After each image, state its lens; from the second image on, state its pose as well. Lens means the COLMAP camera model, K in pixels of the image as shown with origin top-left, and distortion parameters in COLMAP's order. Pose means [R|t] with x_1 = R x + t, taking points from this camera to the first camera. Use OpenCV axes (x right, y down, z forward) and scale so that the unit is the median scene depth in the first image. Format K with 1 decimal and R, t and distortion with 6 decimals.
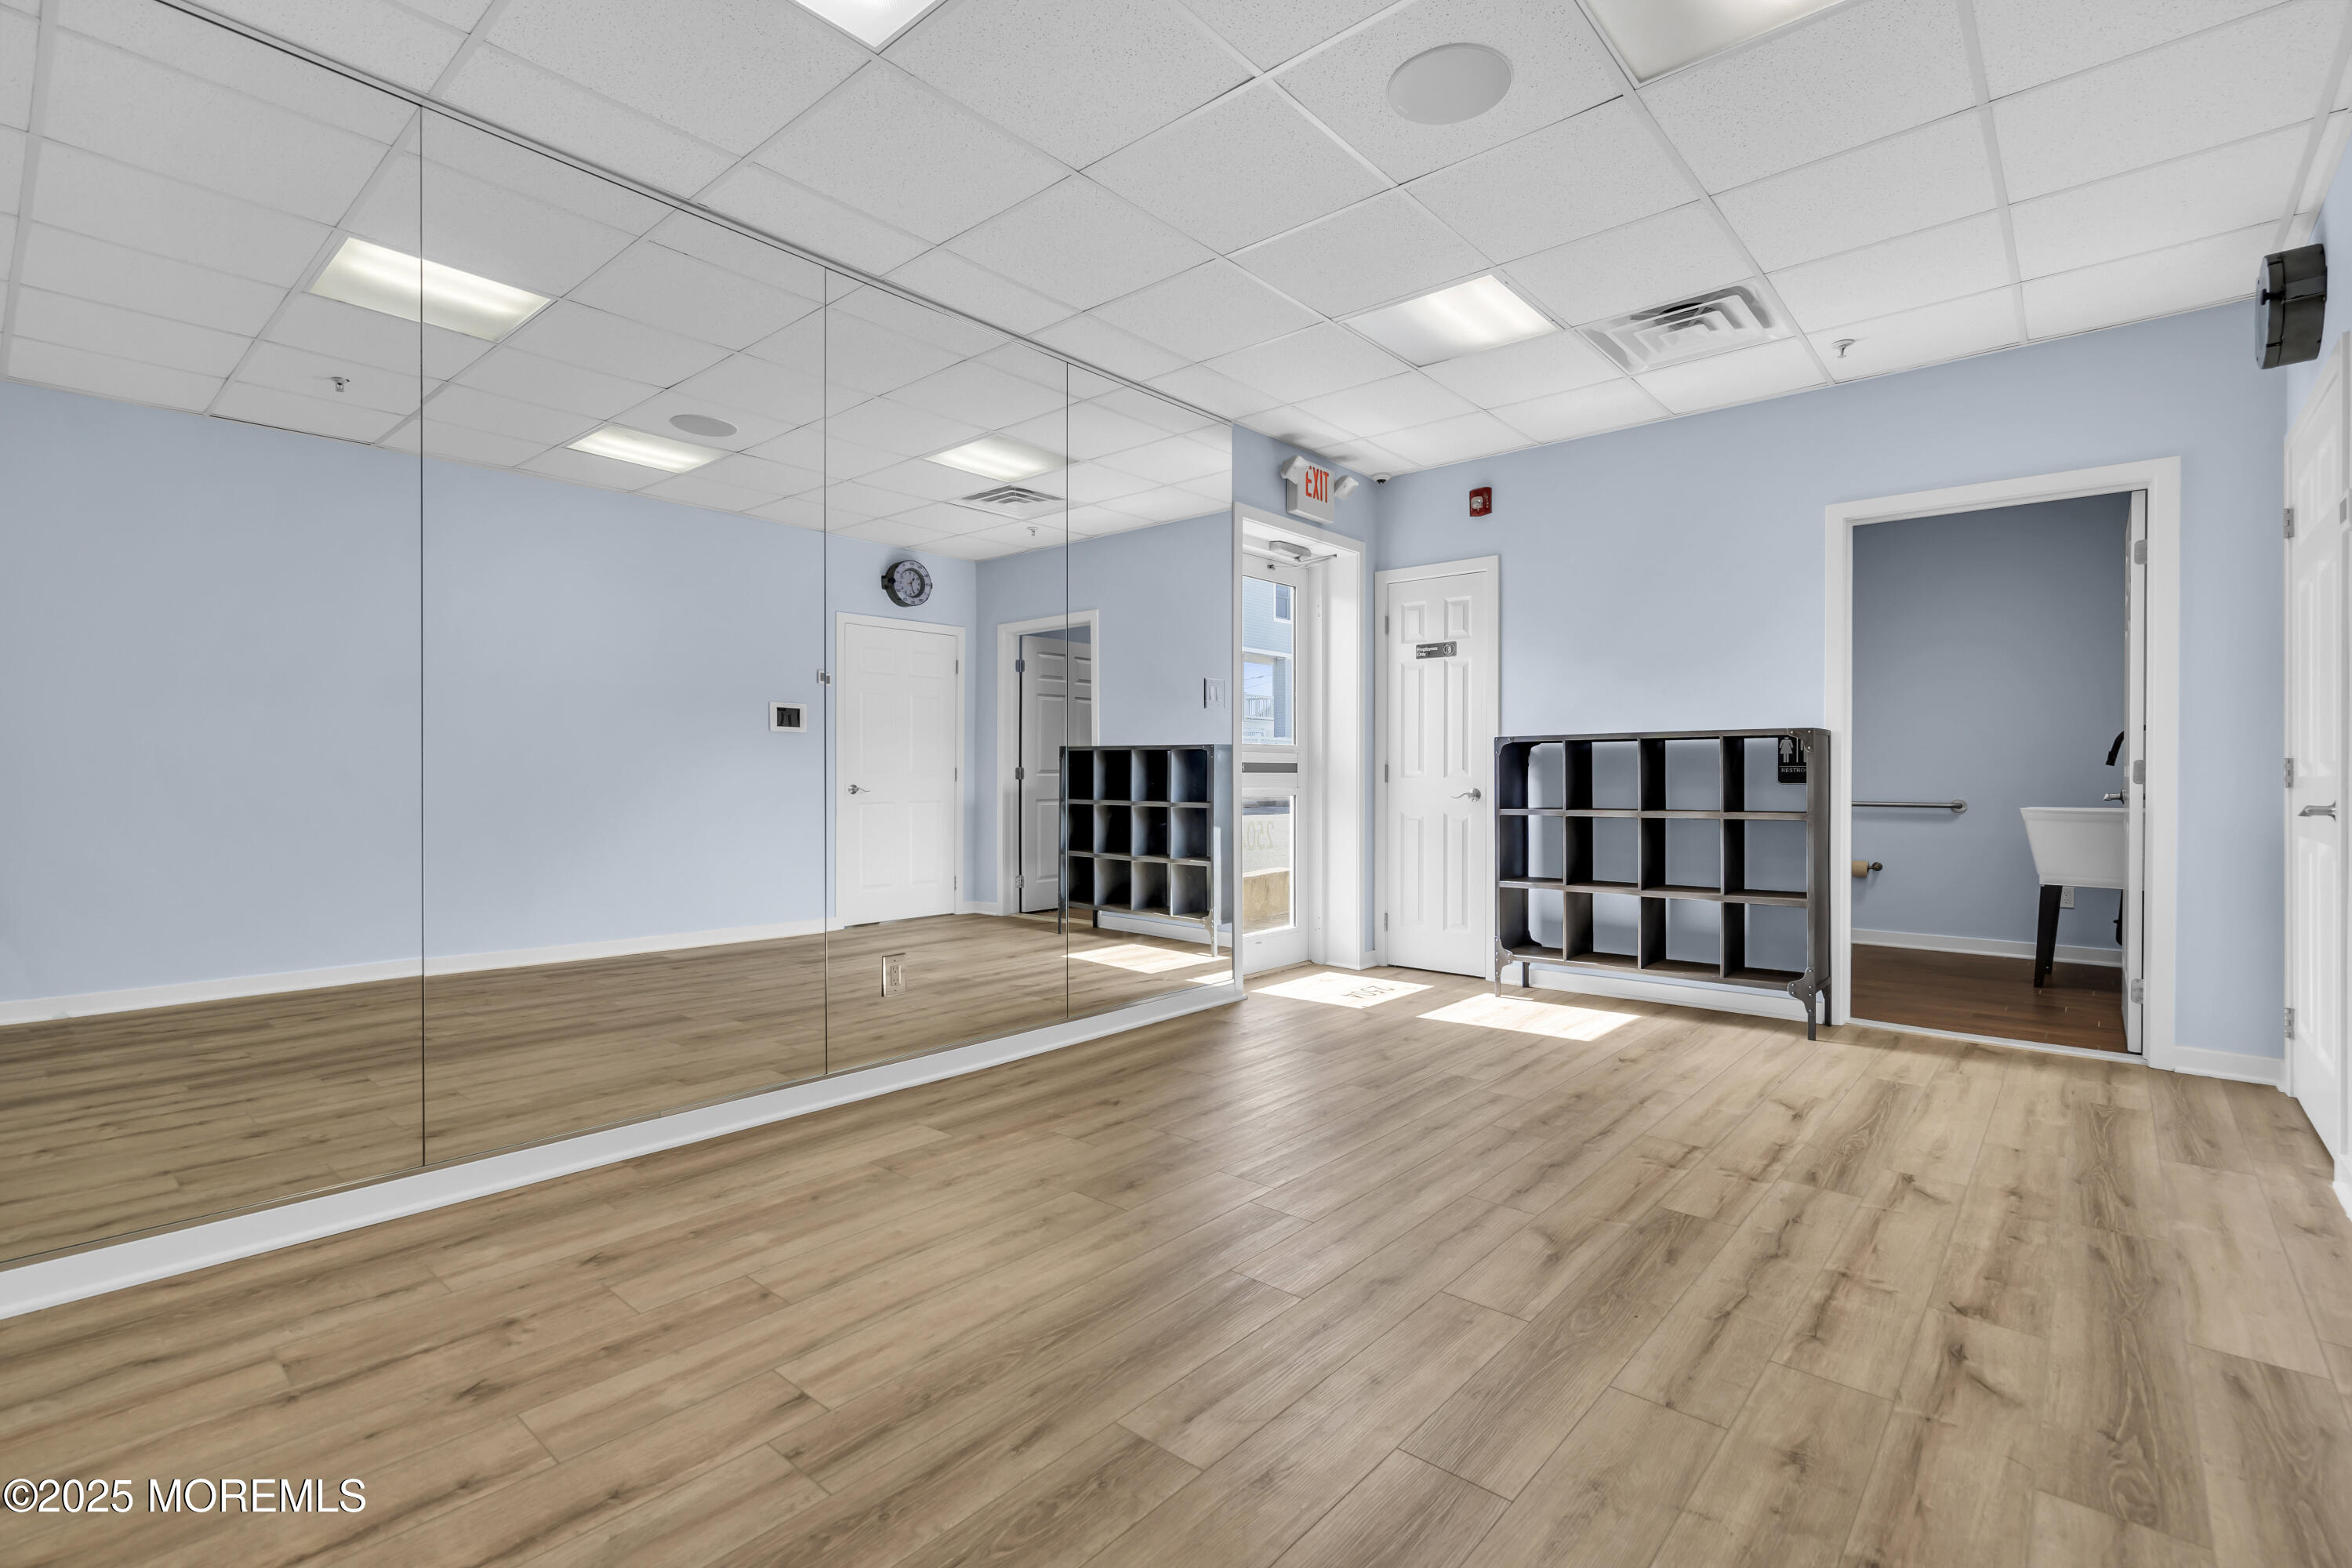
lens RADIAL K [[1072.6, 0, 1177.4], [0, 1072.6, 788.2], [0, 0, 1]] dist [-0.001151, 0.000471]
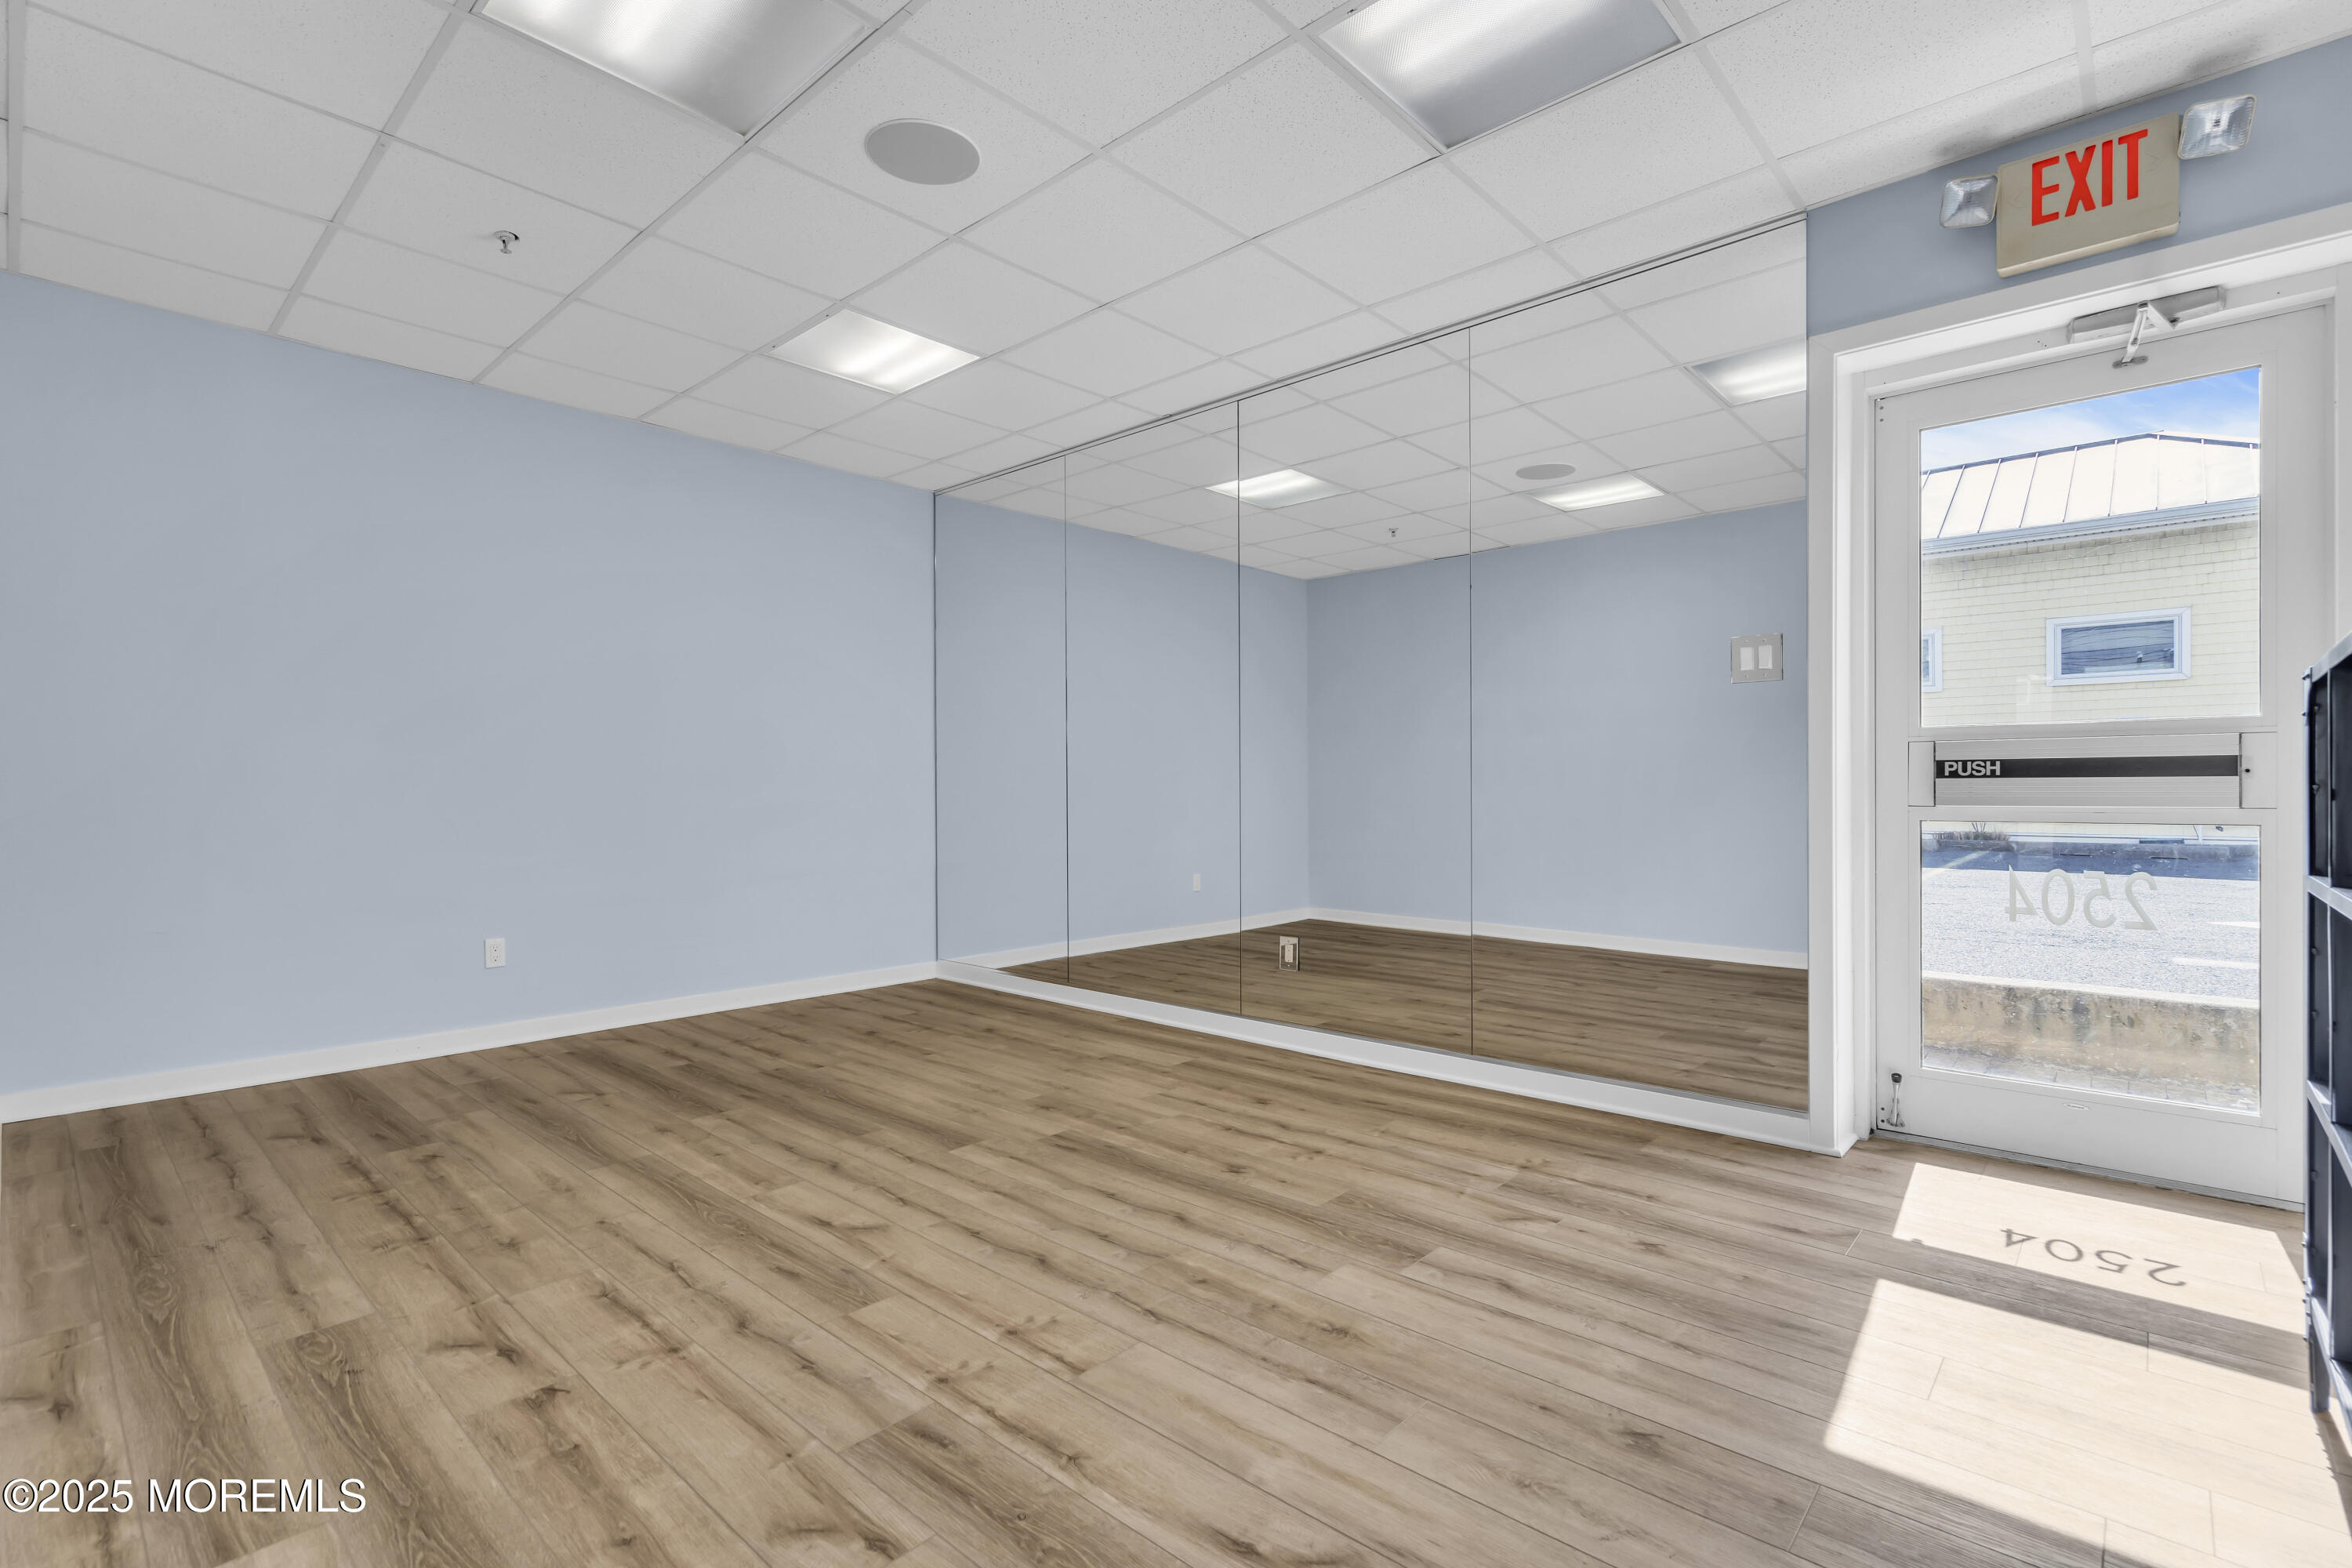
lens RADIAL K [[1088.6, 0, 1176.0], [0, 1088.6, 784.0], [0, 0, 1]] dist [-0.001578, -0.000135]
pose [[-0.033584, -0.005091, -0.999423, 1.239263], [-0.006718, 0.999966, -0.004868, -0.009534], [0.999413, 0.006551, -0.033617, 1.184895]]
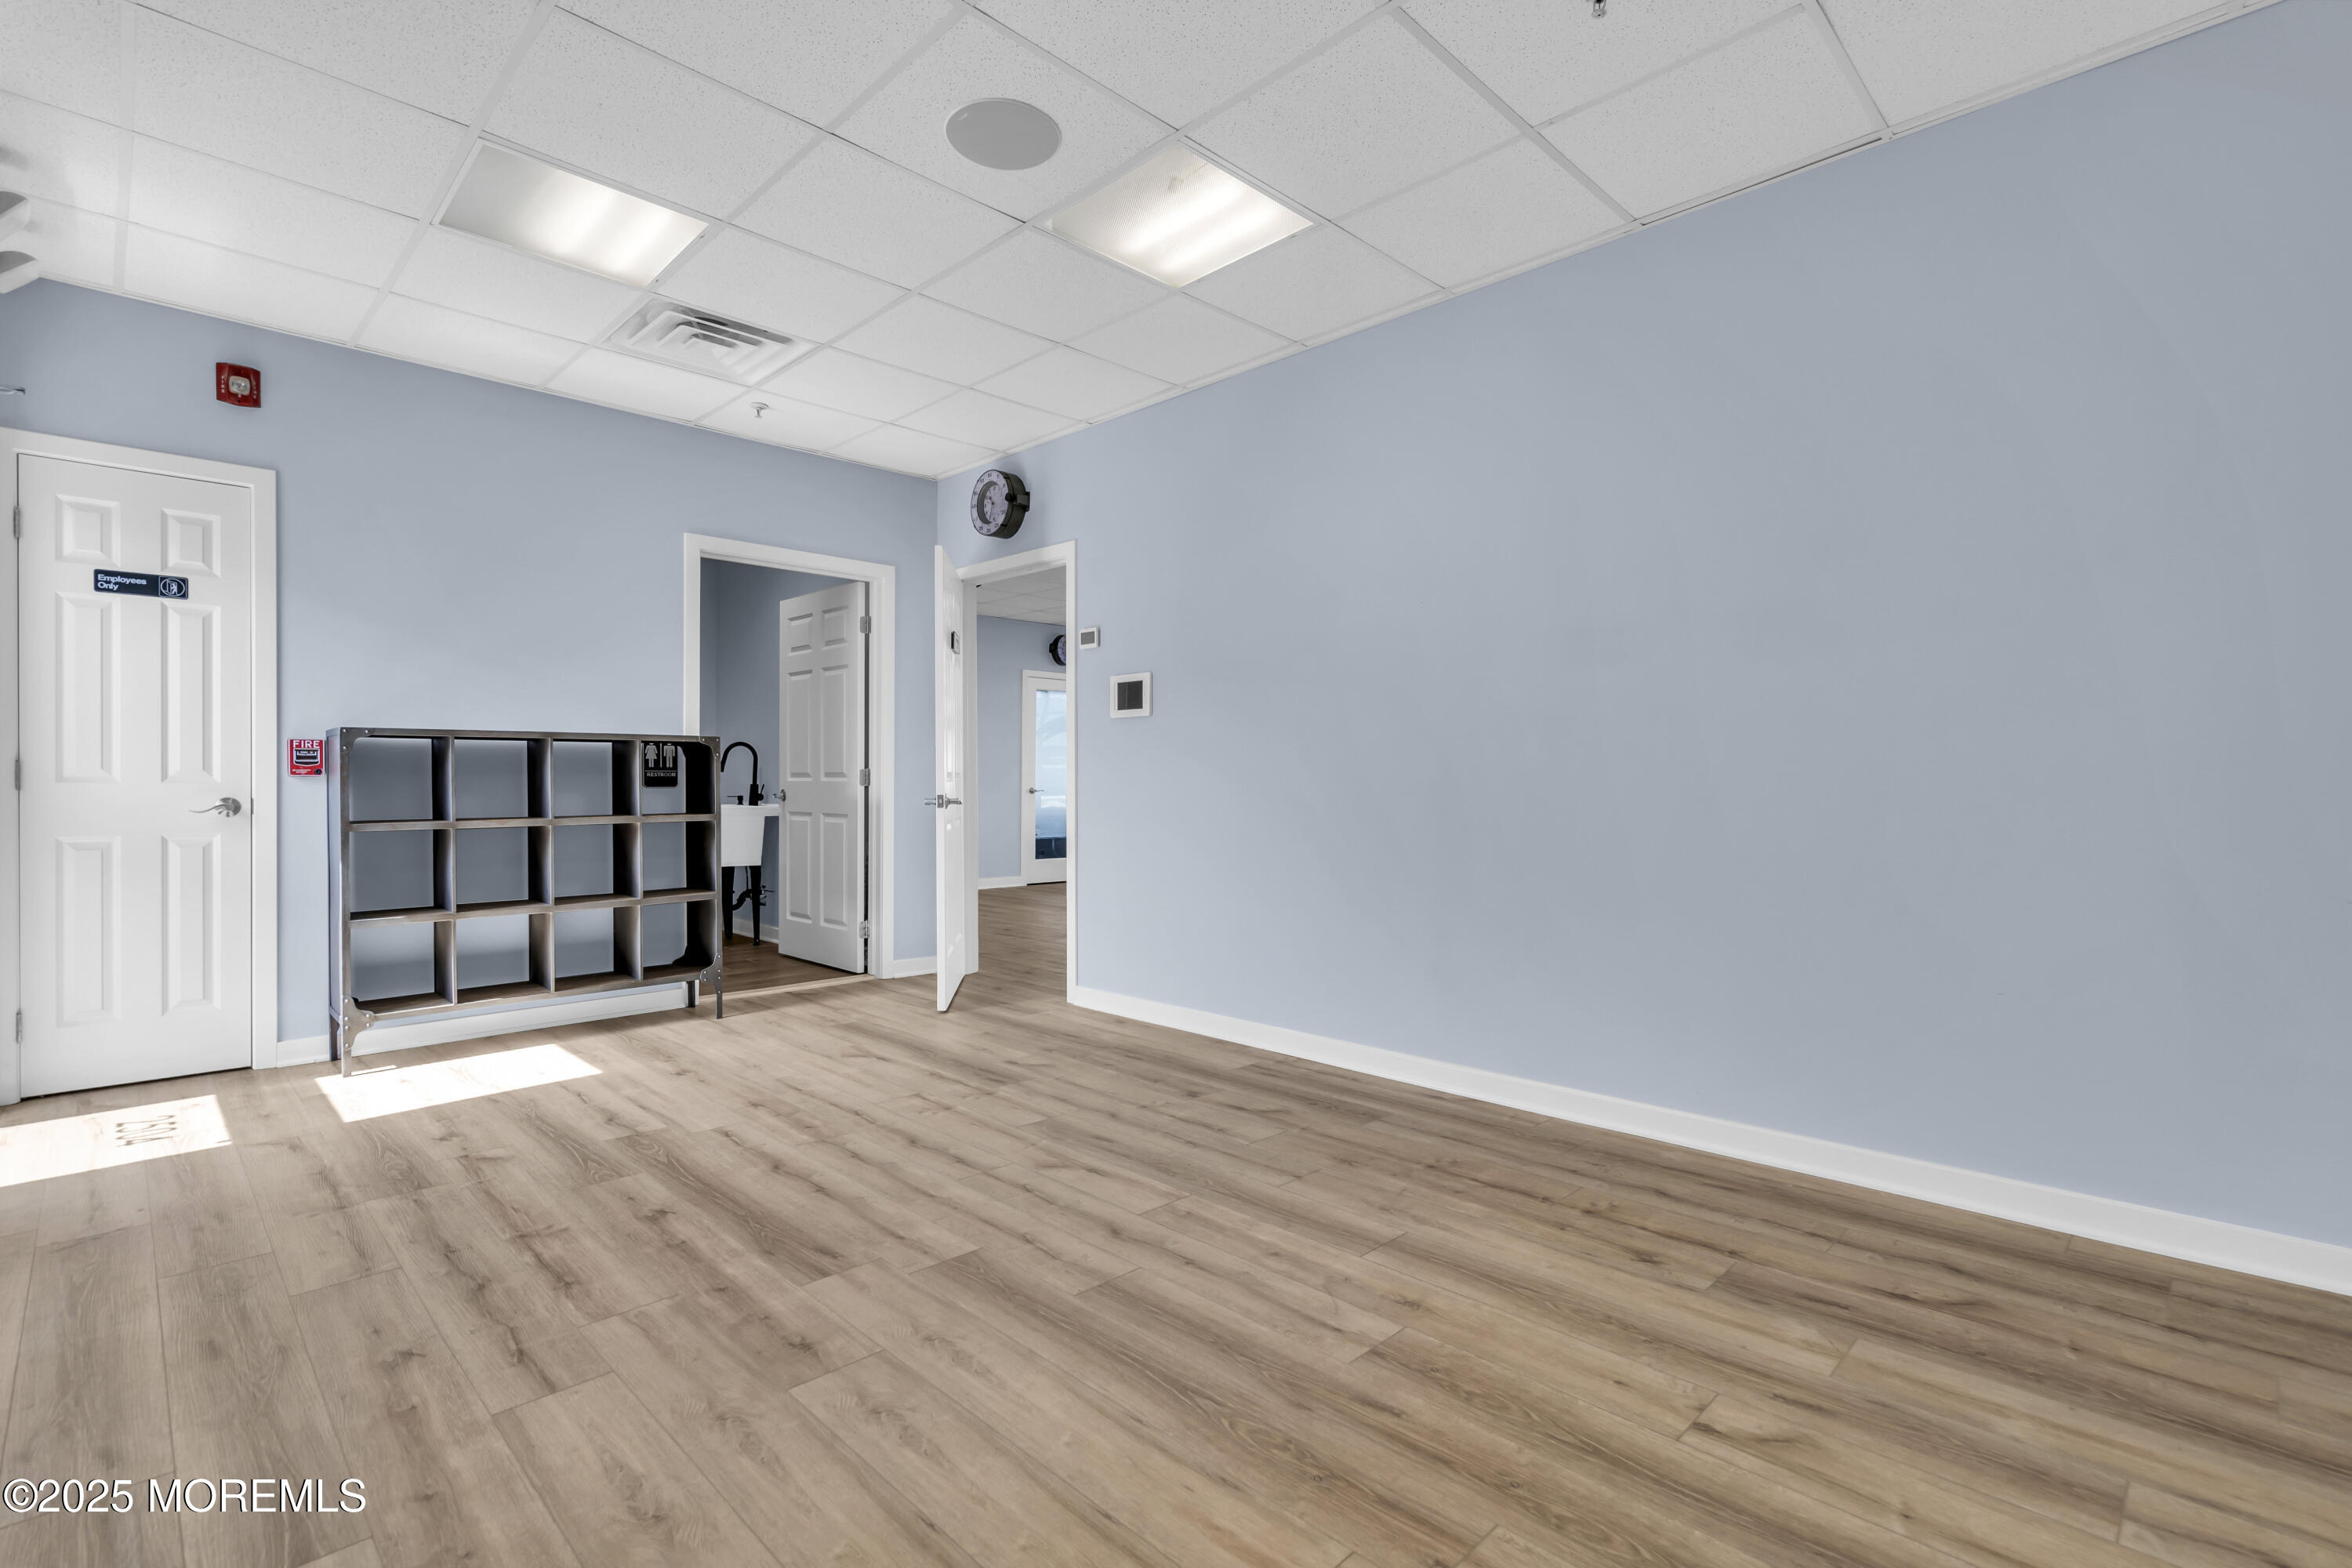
lens RADIAL K [[1072.6, 0, 1177.4], [0, 1072.6, 788.2], [0, 0, 1]] dist [-0.001151, 0.000471]
pose [[0.076363, -0.006258, 0.997060, -0.736097], [0.010114, 0.999934, 0.005502, -0.006274], [-0.997029, 0.009664, 0.076422, 0.683153]]
